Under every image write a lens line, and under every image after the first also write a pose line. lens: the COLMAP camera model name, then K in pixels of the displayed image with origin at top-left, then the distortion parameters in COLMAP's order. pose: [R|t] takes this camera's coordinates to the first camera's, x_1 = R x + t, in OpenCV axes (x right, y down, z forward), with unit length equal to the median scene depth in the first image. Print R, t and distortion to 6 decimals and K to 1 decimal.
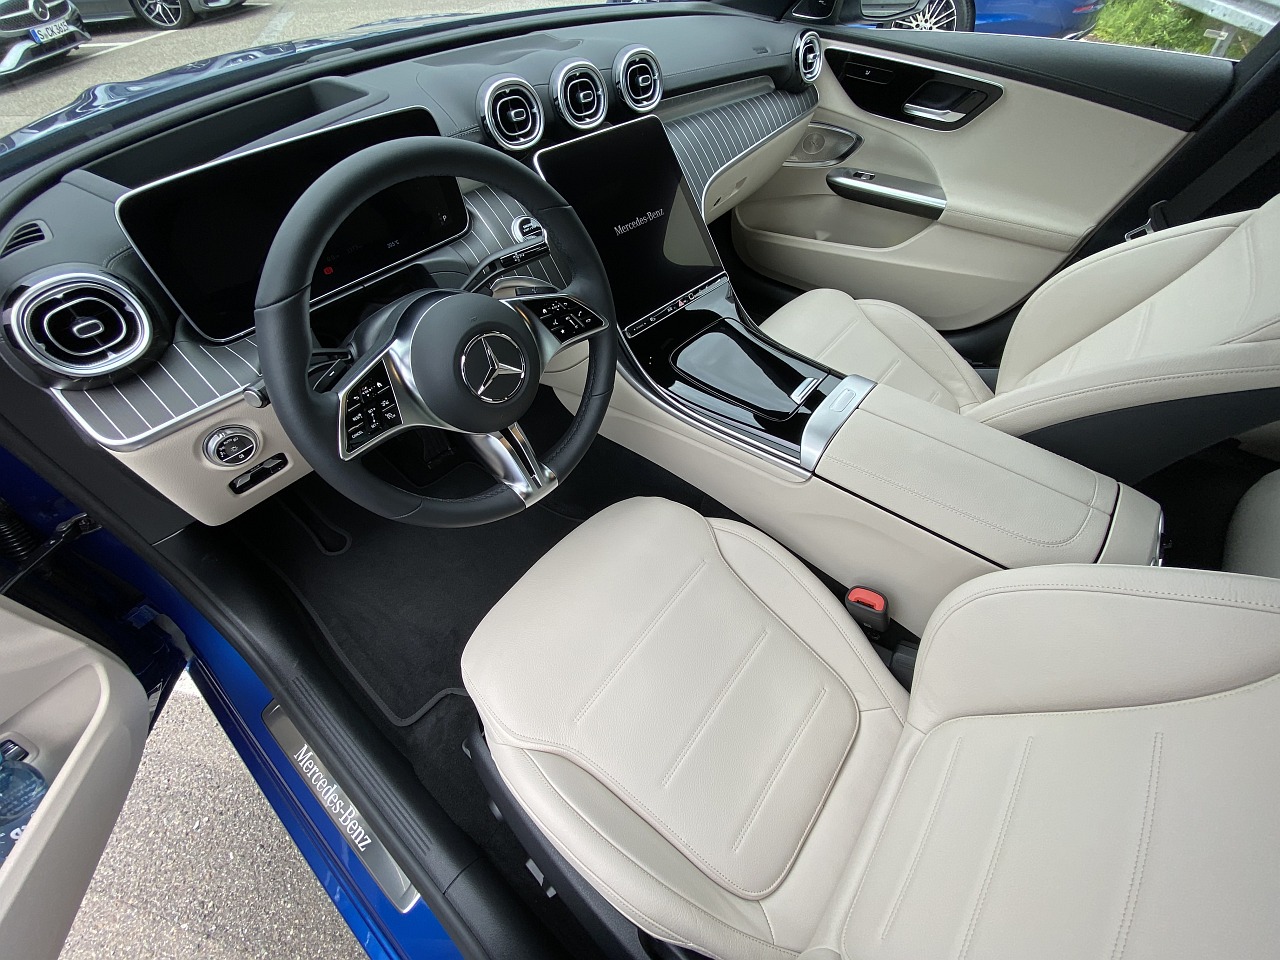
lens RADIAL K [[514.3, 0, 644.7], [0, 514.3, 479.3], [0, 0, 1]] dist [-0.003844, -0.001716]
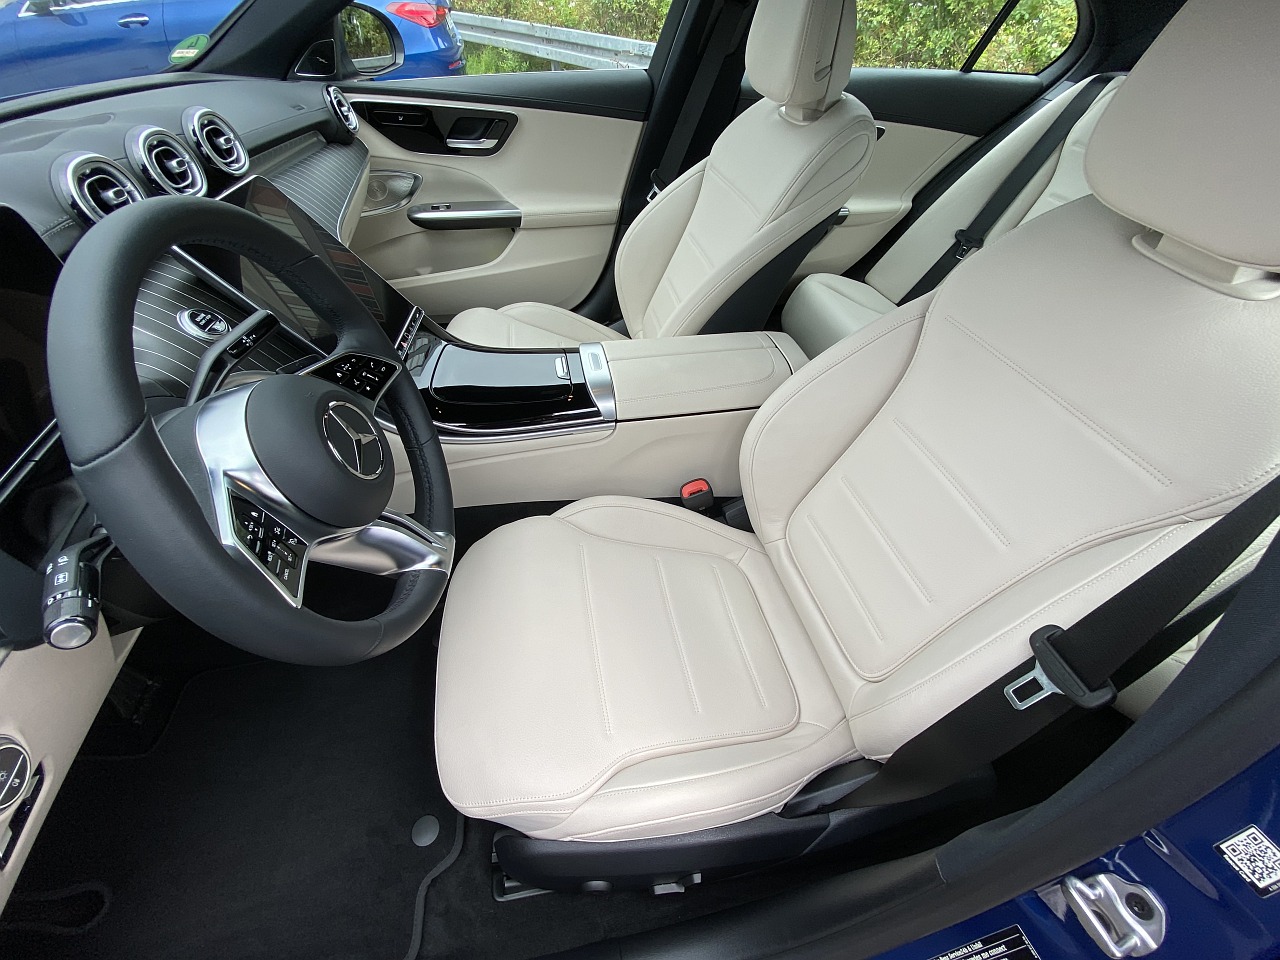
lens RADIAL K [[514.3, 0, 633.4], [0, 514.3, 481.6], [0, 0, 1]] dist [-0.003844, -0.001716]
pose [[0.646283, -0.504912, 0.572173, -0.281939], [0.550849, 0.827575, 0.108094, -0.000929], [-0.528094, 0.245322, 0.812978, 0.047696]]
